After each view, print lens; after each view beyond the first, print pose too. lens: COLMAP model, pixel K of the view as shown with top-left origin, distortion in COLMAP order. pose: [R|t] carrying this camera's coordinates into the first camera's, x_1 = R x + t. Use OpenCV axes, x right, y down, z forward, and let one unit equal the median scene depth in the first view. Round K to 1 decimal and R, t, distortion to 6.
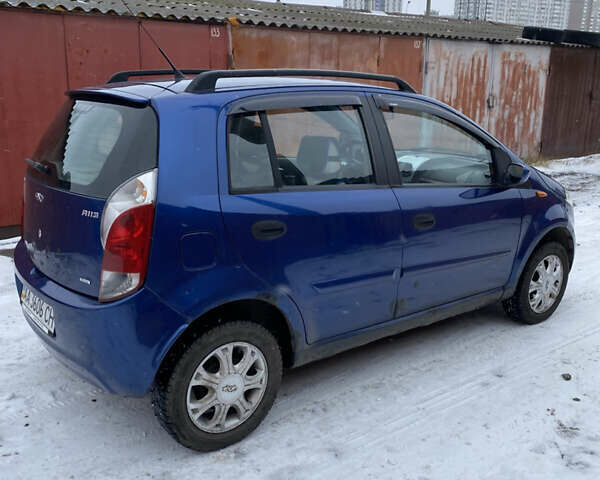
lens RADIAL K [[638.3, 0, 300.0], [0, 638.3, 240.0], [0, 0, 1]] dist [0.014789, -0.013829]
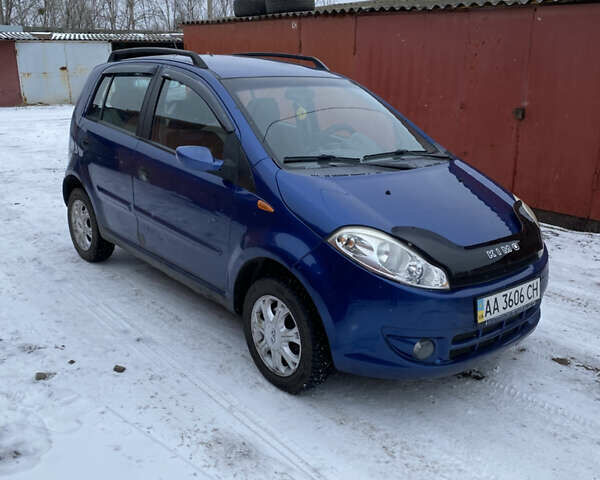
lens RADIAL K [[638.3, 0, 300.0], [0, 638.3, 240.0], [0, 0, 1]] dist [0.014789, -0.013829]
pose [[0.034594, 0.273192, -0.961337, 1.393980], [-0.291241, 0.922919, 0.251793, -0.301070], [0.956024, 0.271271, 0.111493, 1.190981]]
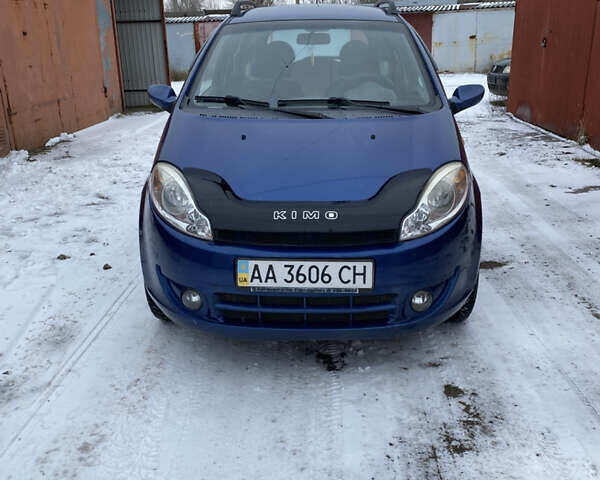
lens RADIAL K [[638.3, 0, 300.0], [0, 638.3, 240.0], [0, 0, 1]] dist [0.014789, -0.013829]
pose [[-0.670787, 0.238233, -0.702346, 1.068504], [-0.186687, 0.862274, 0.470777, -0.476599], [0.717770, 0.446910, -0.533927, 2.007517]]
